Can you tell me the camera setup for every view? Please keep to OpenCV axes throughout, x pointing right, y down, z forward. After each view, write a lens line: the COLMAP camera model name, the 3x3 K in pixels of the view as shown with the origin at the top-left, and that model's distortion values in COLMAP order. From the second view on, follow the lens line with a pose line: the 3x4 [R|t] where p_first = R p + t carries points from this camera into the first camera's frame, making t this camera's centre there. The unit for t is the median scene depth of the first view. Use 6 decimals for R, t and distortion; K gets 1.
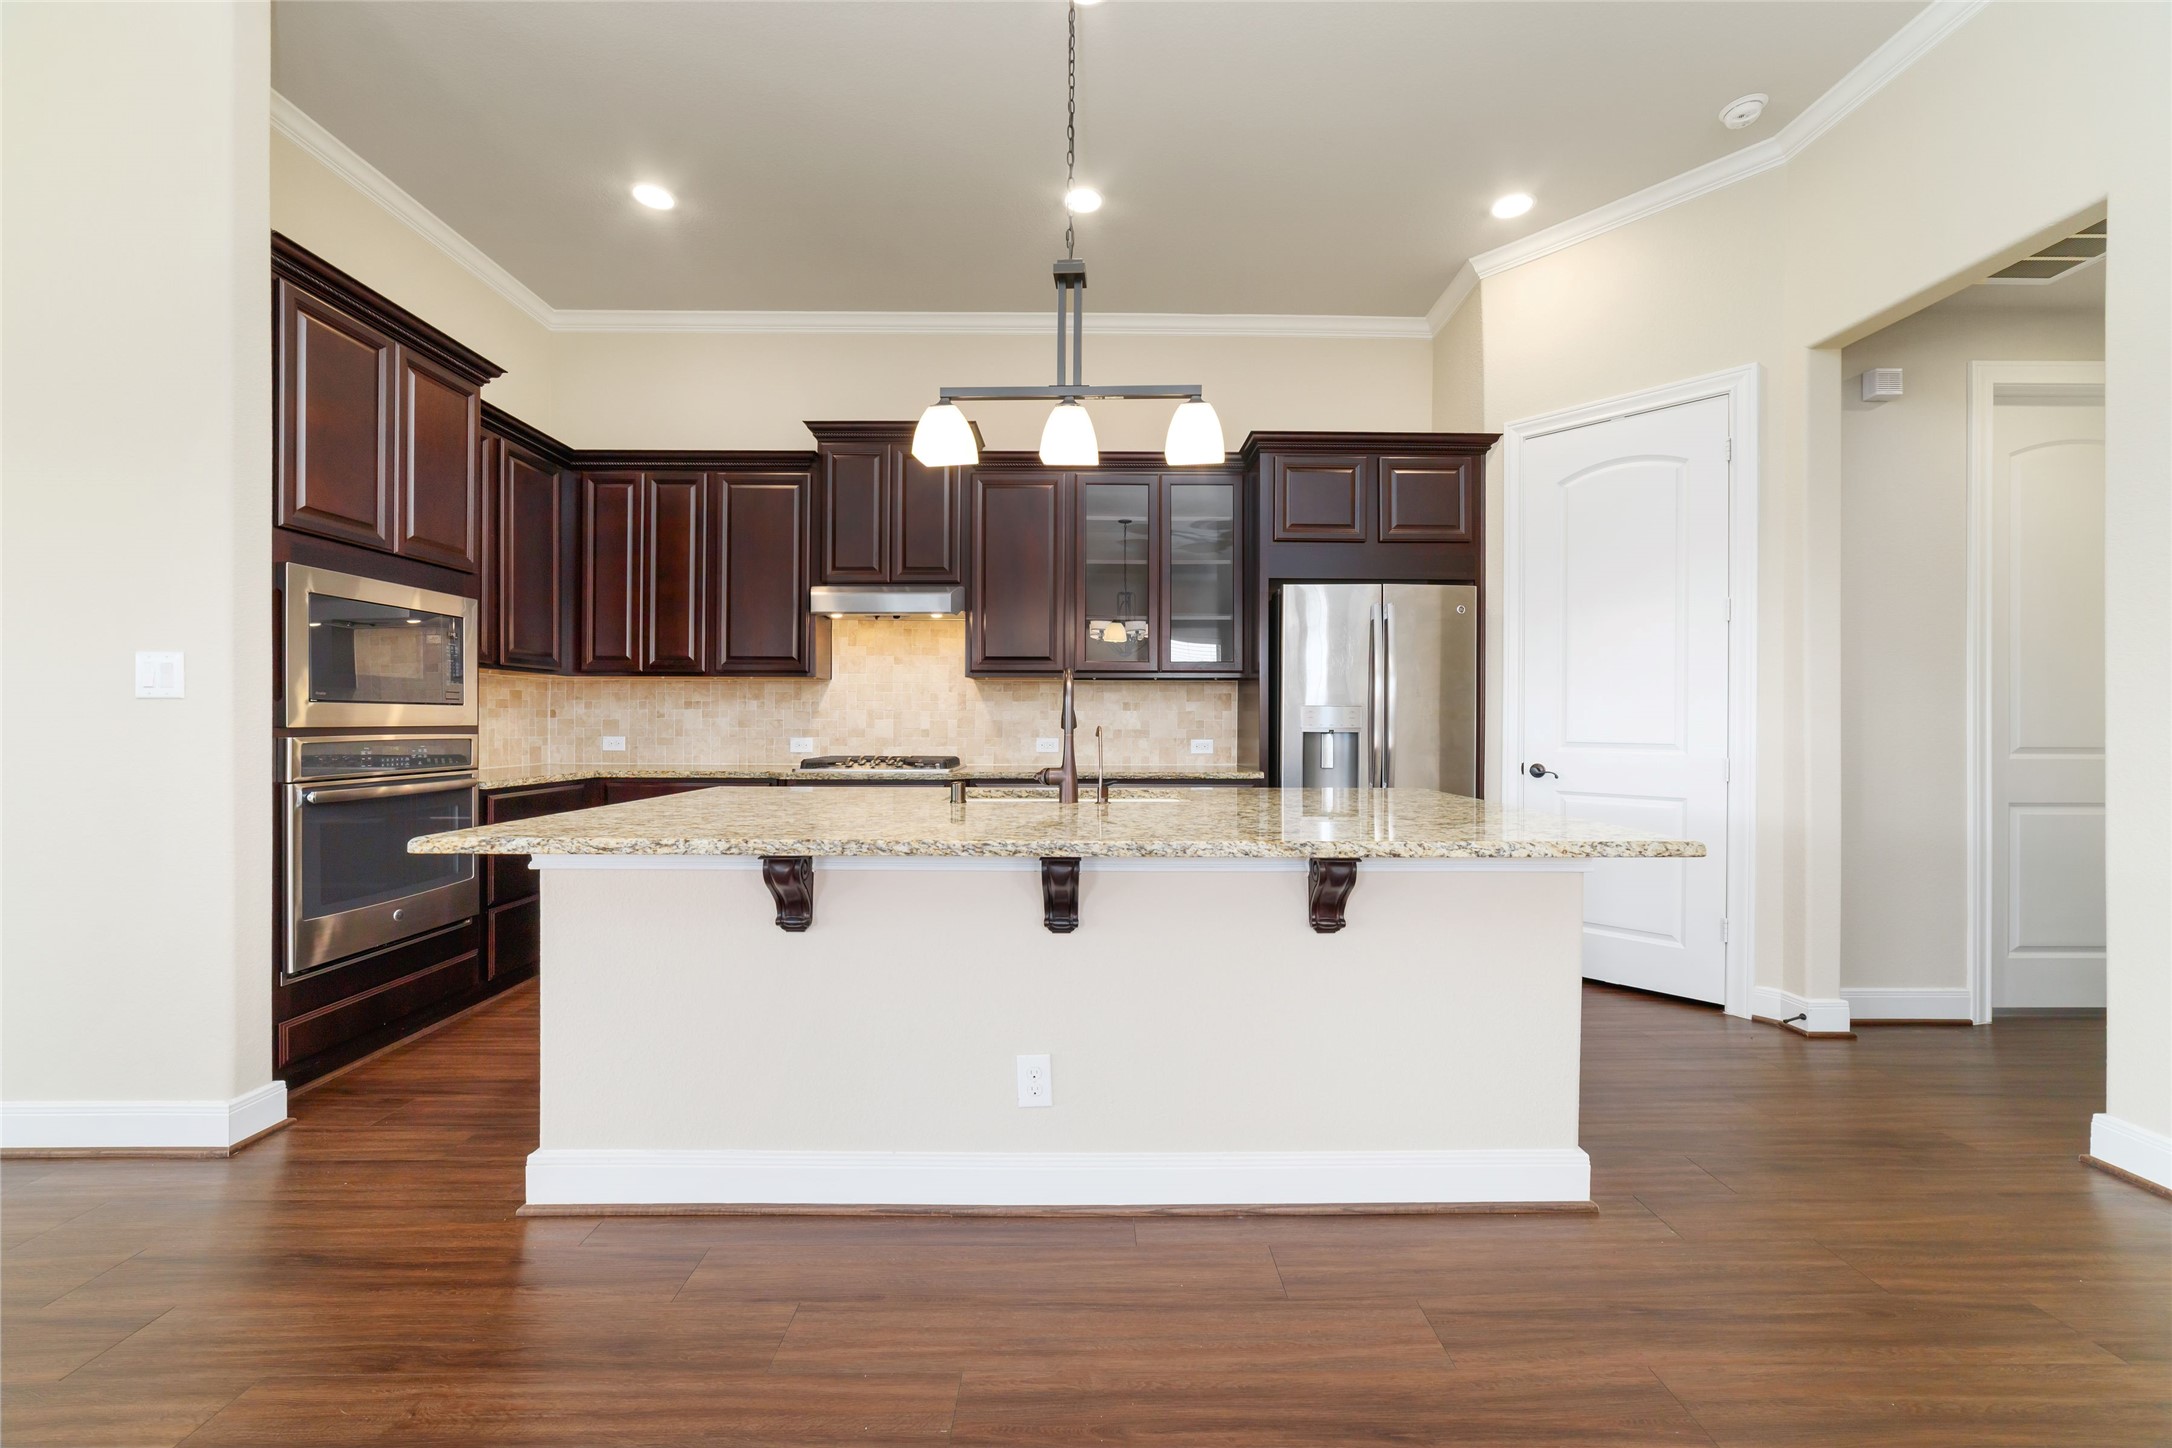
lens RADIAL K [[835.5, 0, 1082.3], [0, 835.5, 720.7], [0, 0, 1]] dist [-0.015688, 0.000063]
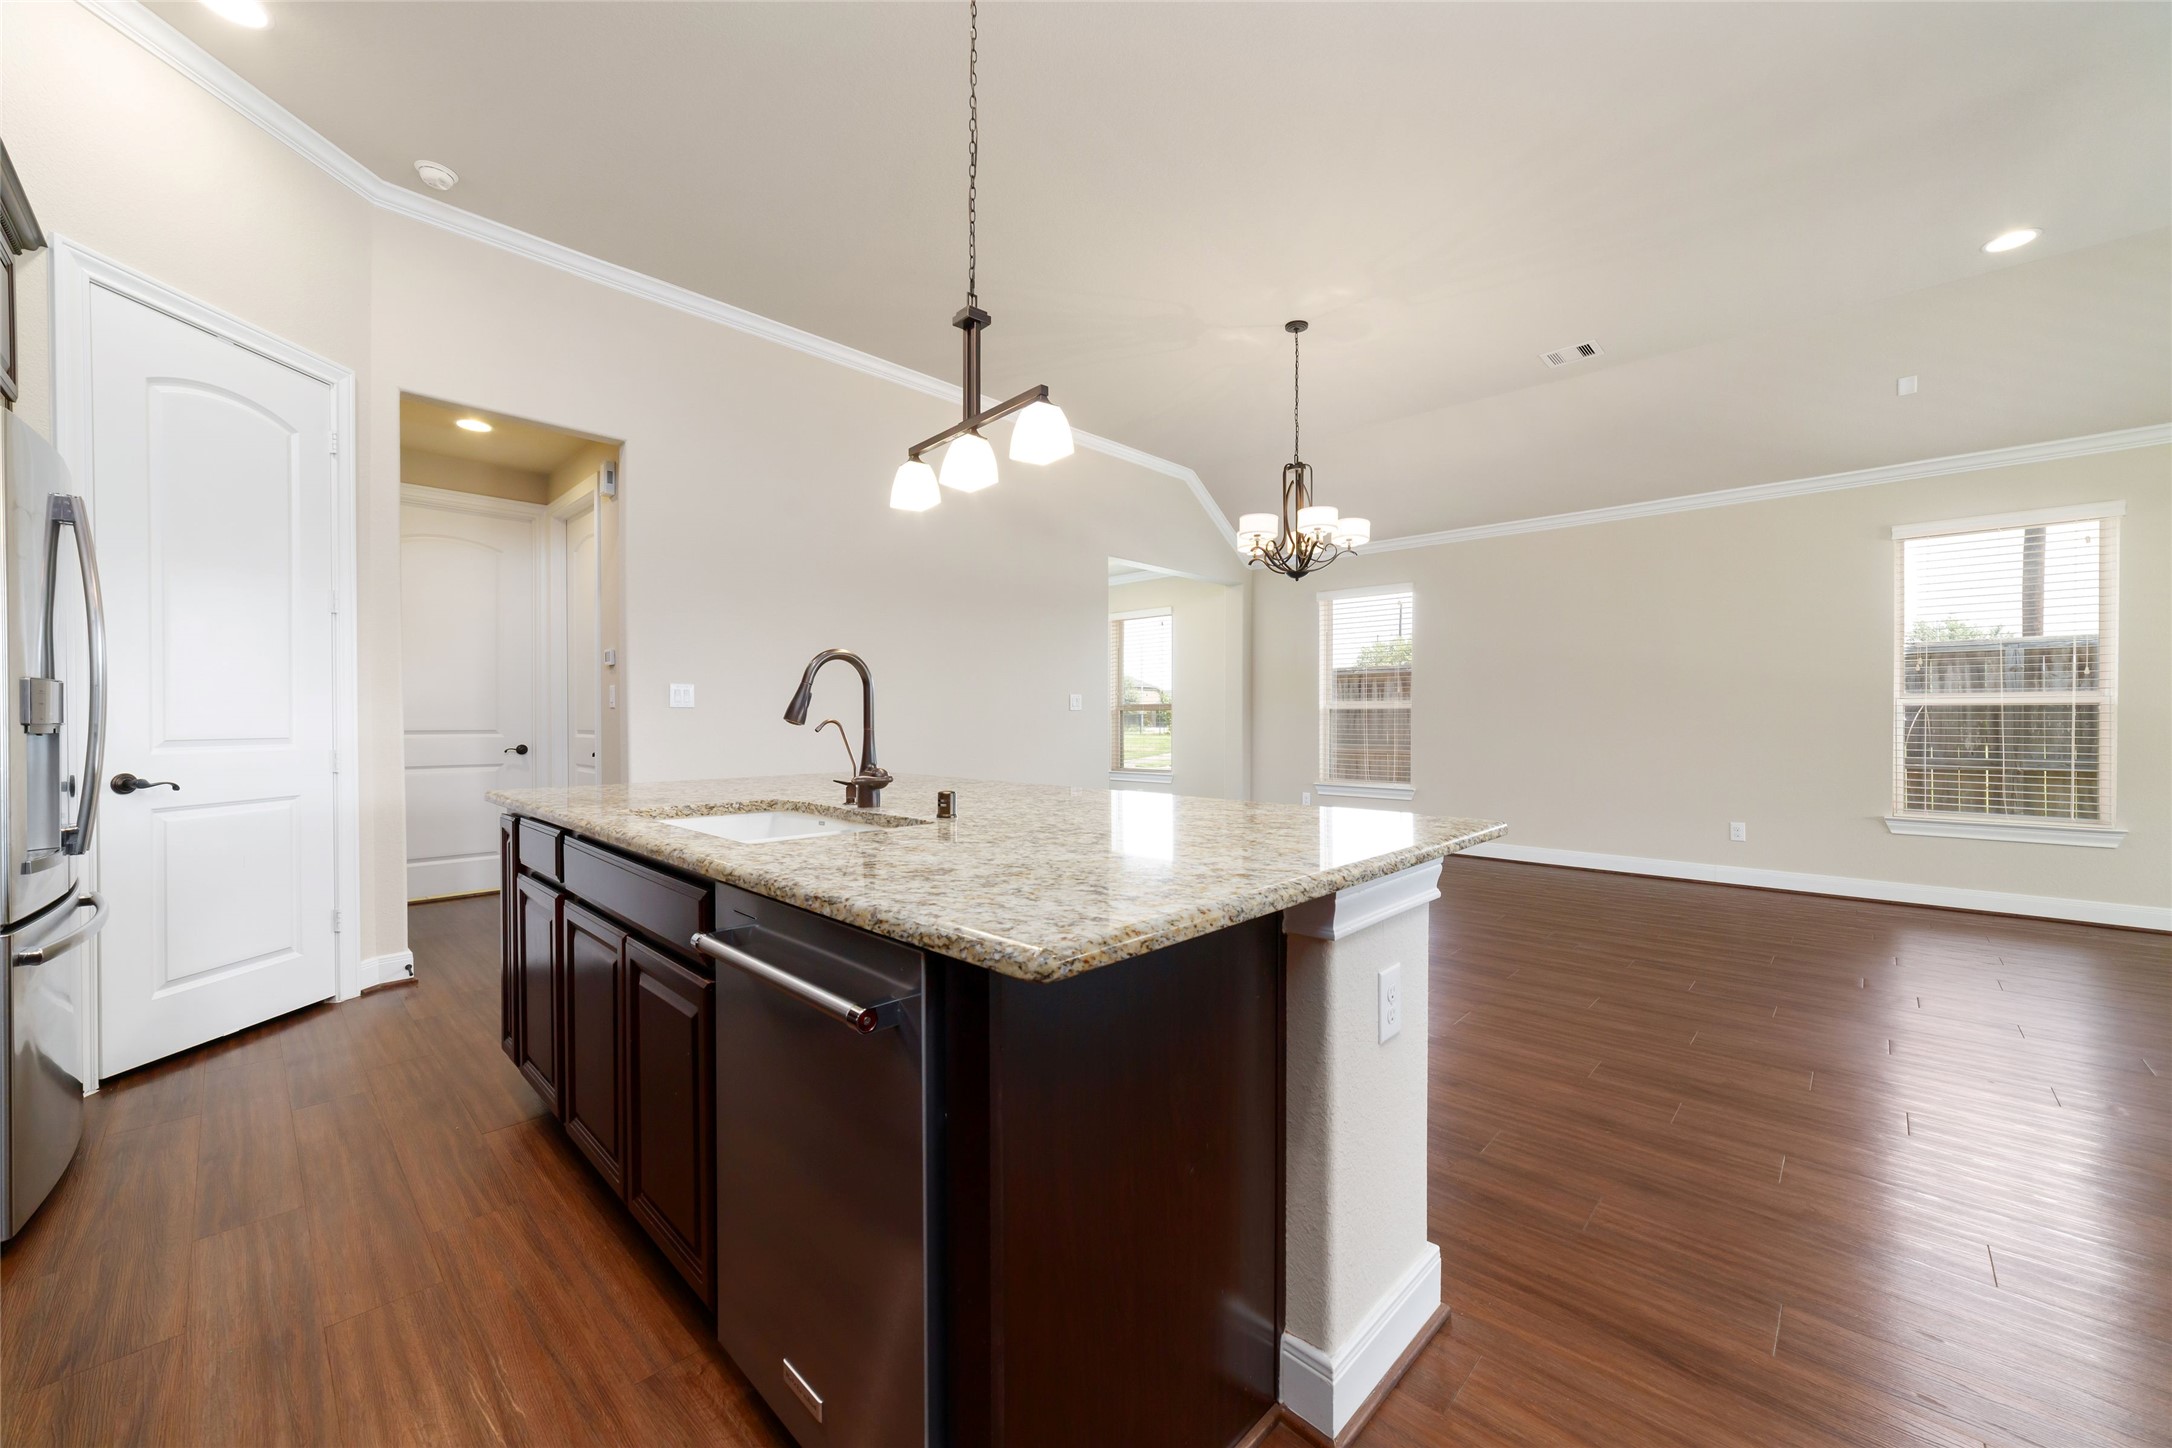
lens RADIAL K [[828.2, 0, 1117.9], [0, 828.2, 720.6], [0, 0, 1]] dist [-0.000887, -0.000101]
pose [[-0.731915, -0.006204, 0.681368, -0.502153], [-0.001194, 0.999969, 0.007822, 0.001153], [-0.681395, 0.004911, -0.731899, 0.911550]]
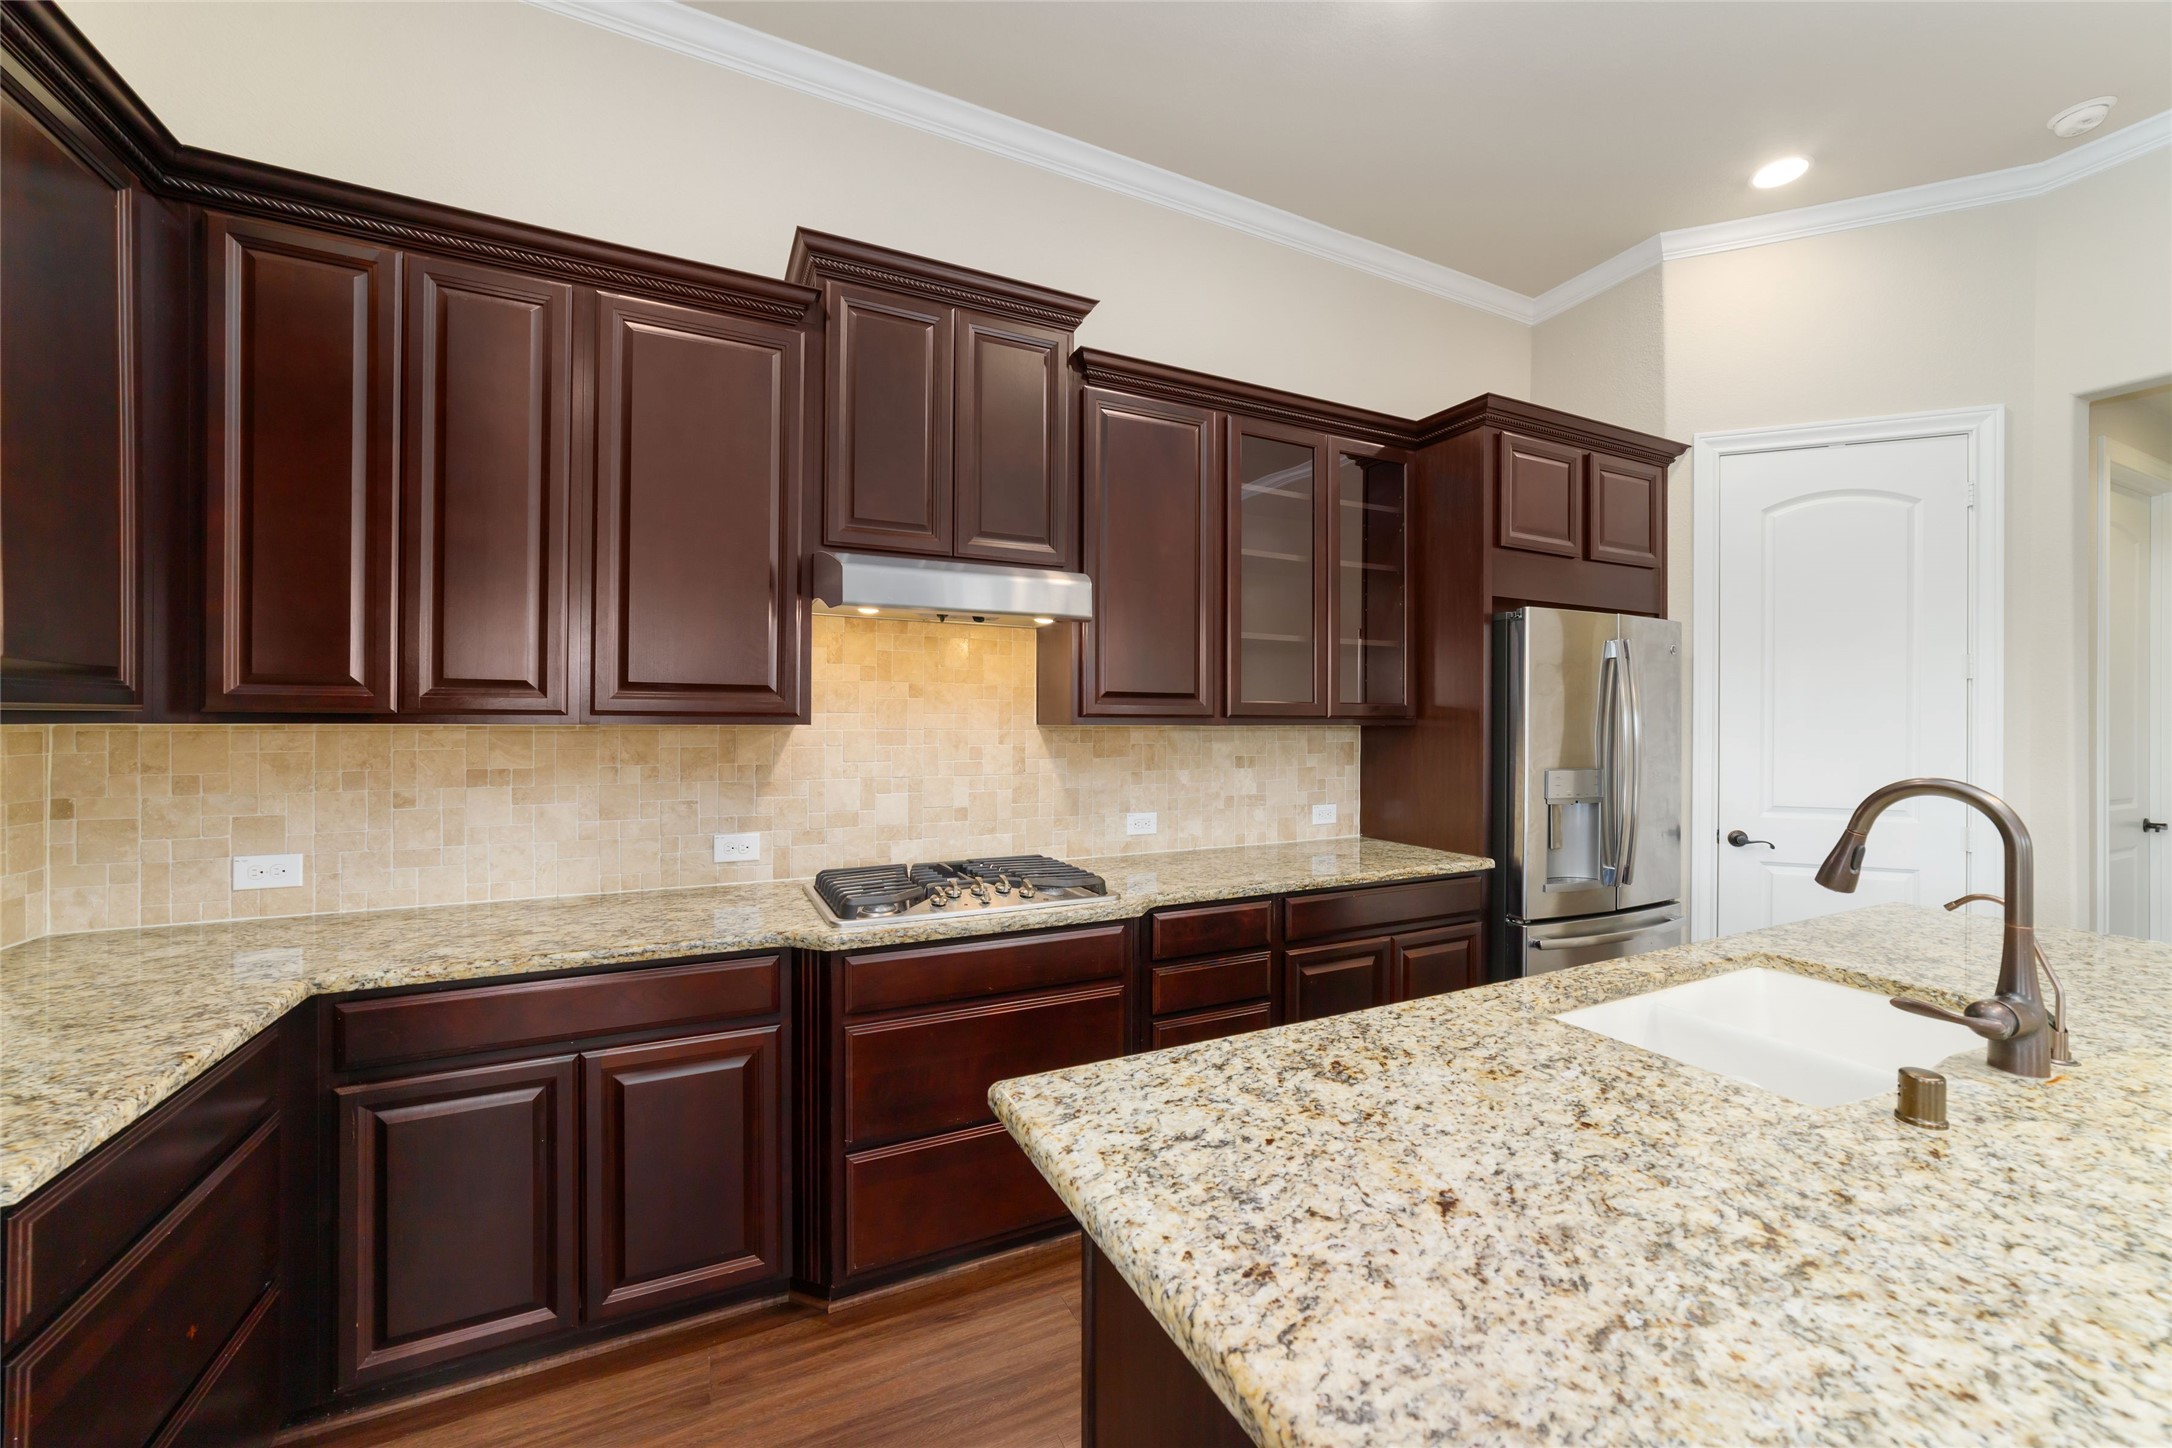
lens RADIAL K [[836.4, 0, 1086.0], [0, 836.4, 724.0], [0, 0, 1]] dist [-0.017716, 0.003626]
pose [[0.900819, -0.001153, 0.434193, -0.430249], [-0.001779, 0.999978, 0.006347, -0.062343], [-0.434191, -0.006490, 0.900798, 0.500483]]
